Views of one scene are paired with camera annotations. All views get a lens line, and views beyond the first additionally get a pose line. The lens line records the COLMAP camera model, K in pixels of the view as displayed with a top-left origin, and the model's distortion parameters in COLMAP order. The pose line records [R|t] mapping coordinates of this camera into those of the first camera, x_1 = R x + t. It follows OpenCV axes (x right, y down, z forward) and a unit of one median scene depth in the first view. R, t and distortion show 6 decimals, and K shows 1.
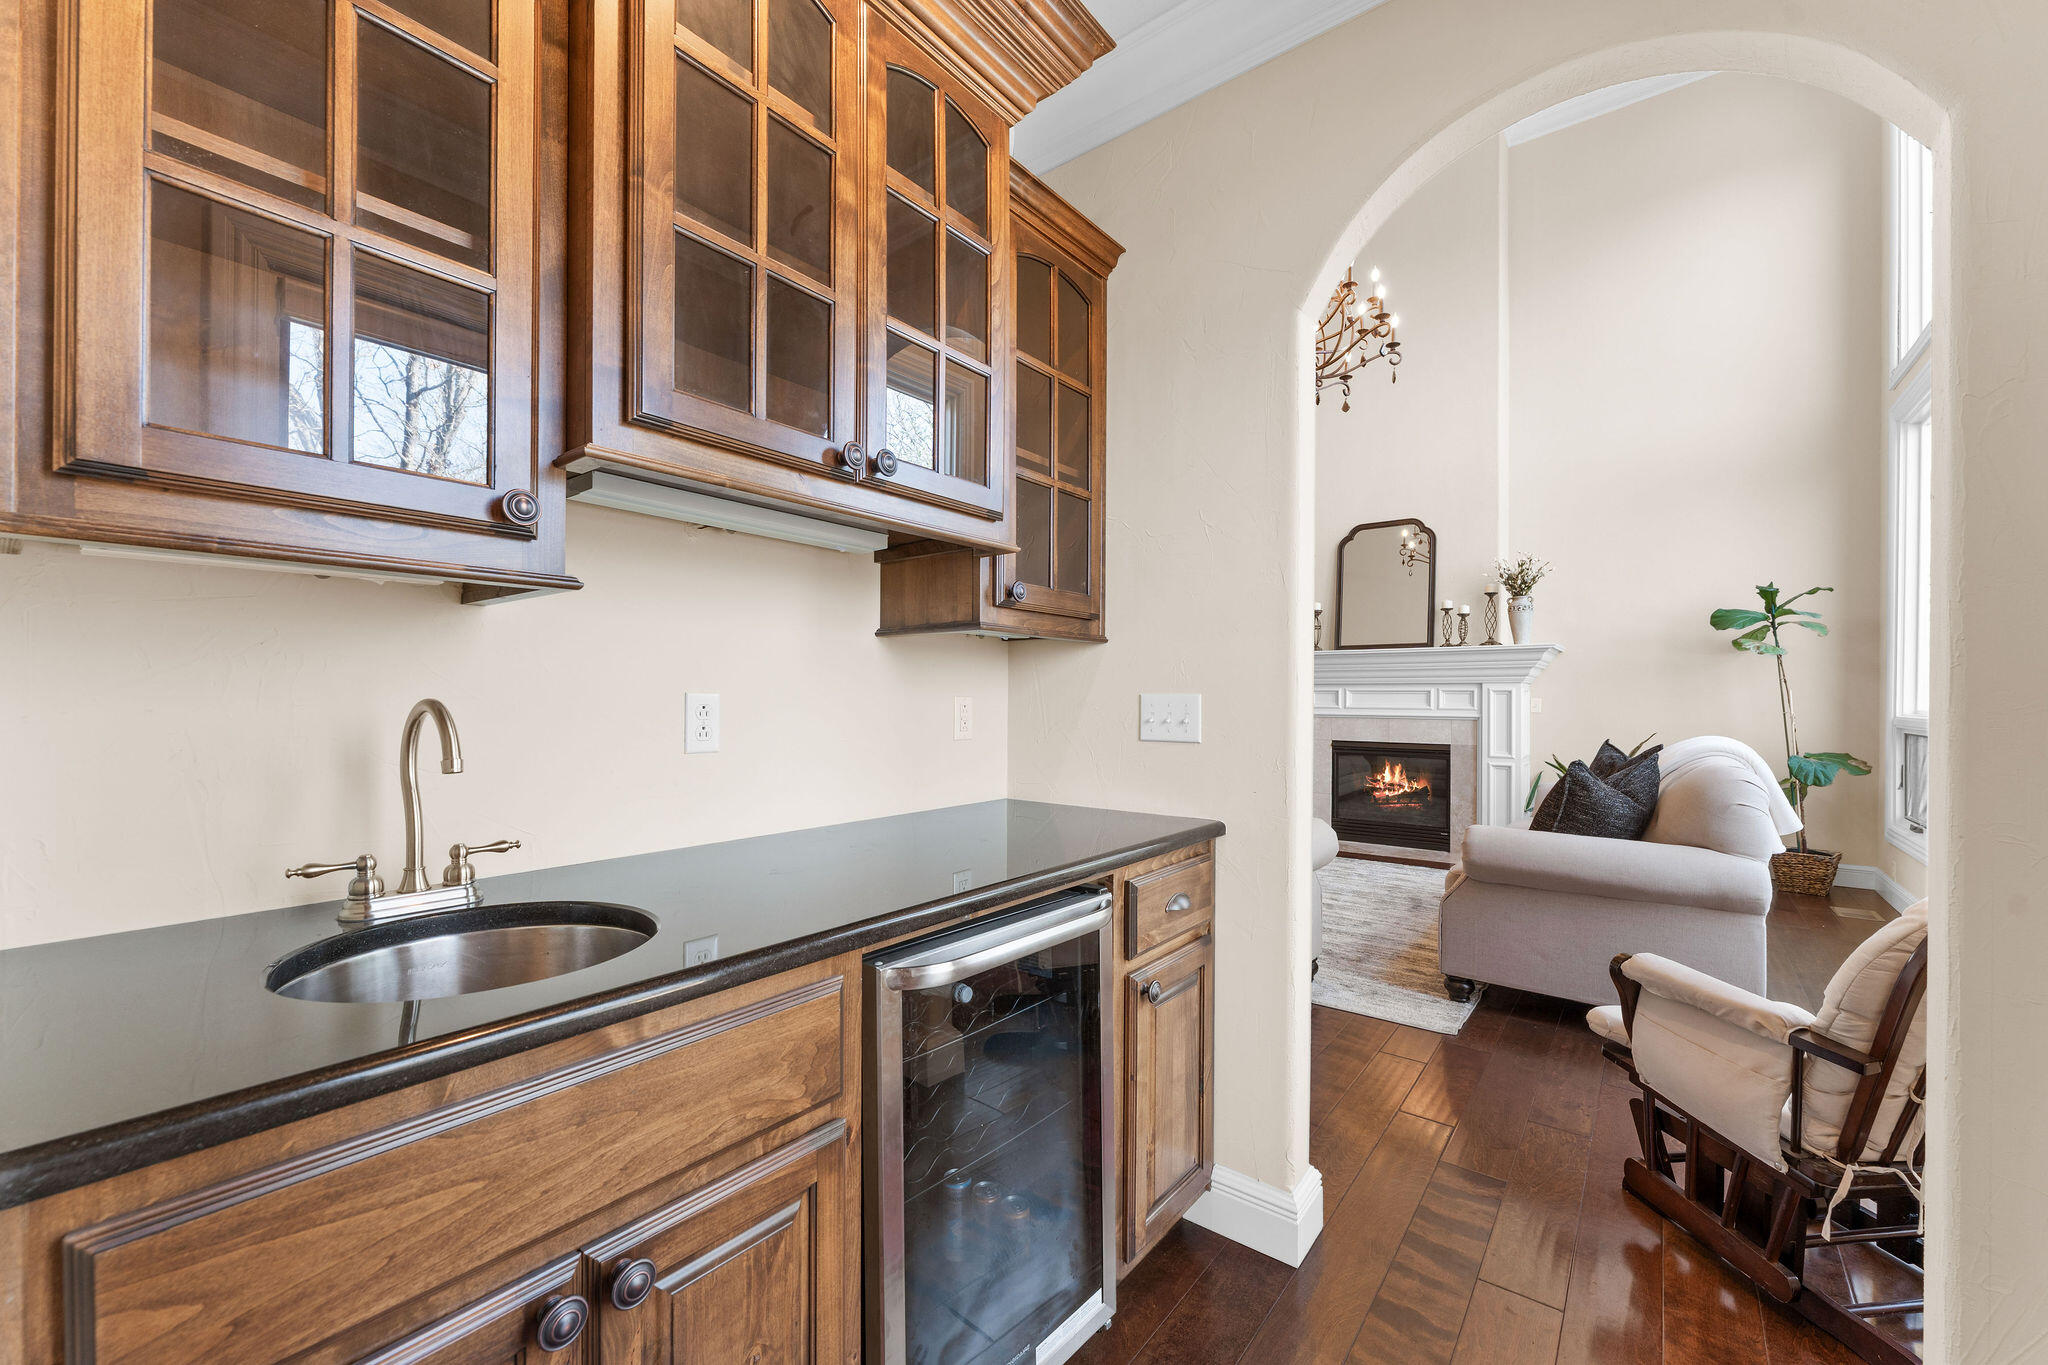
lens RADIAL K [[815.3, 0, 1022.6], [0, 815.3, 698.4], [0, 0, 1]] dist [0.000988, -0.000039]
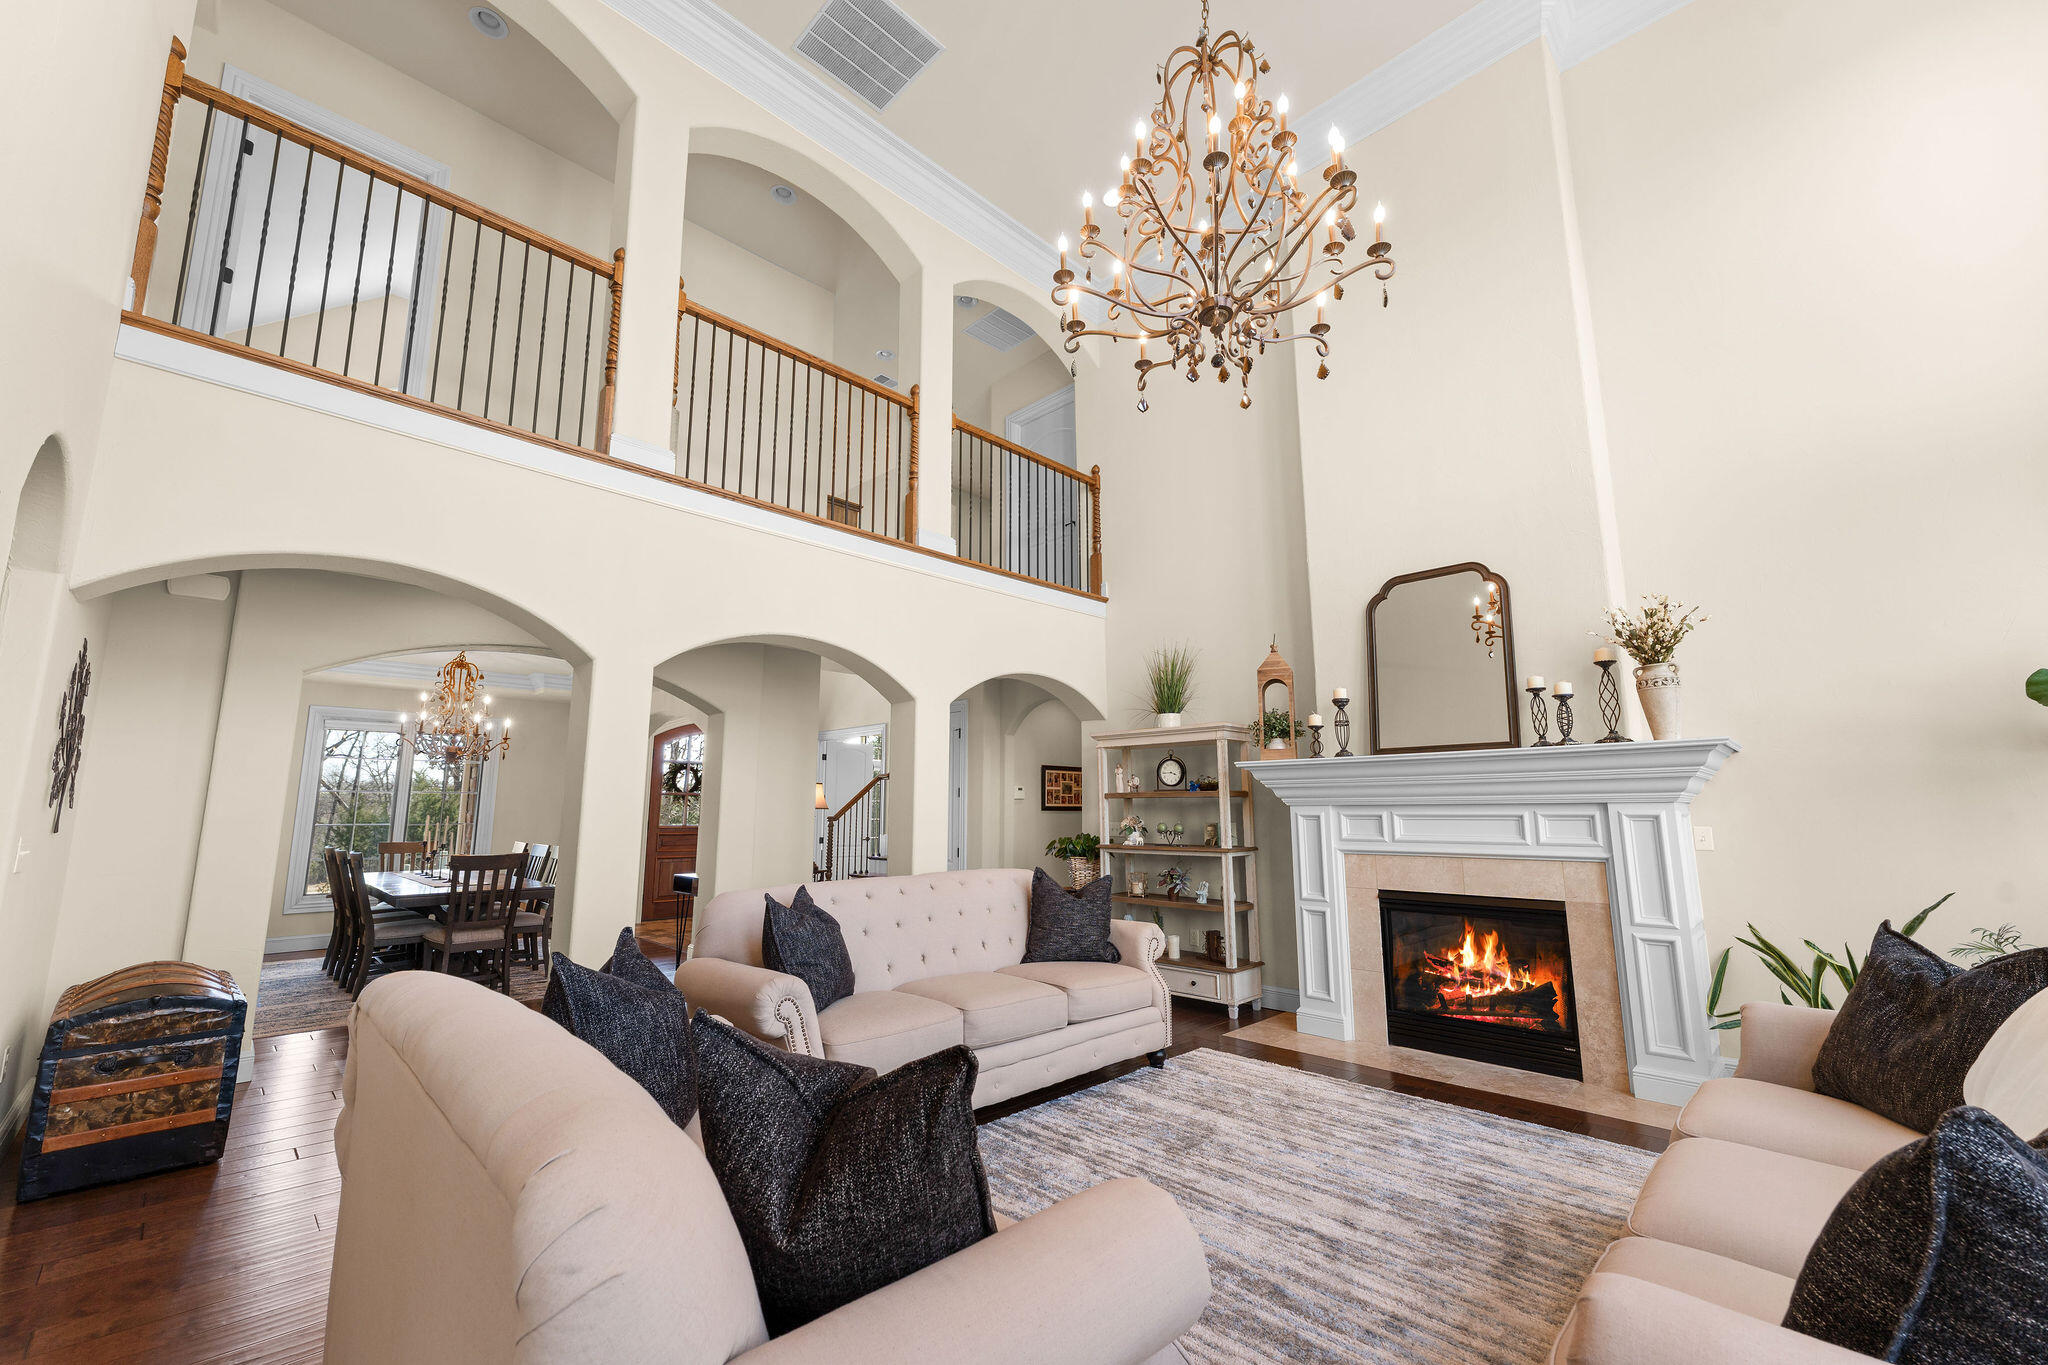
lens RADIAL K [[809.7, 0, 1016.7], [0, 809.7, 689.3], [0, 0, 1]] dist [-0.000970, -0.000043]
pose [[0.992728, -0.024937, -0.117769, 0.186095], [0.006478, 0.987958, -0.154588, -0.011855], [0.120206, 0.152701, 0.980935, 0.317401]]
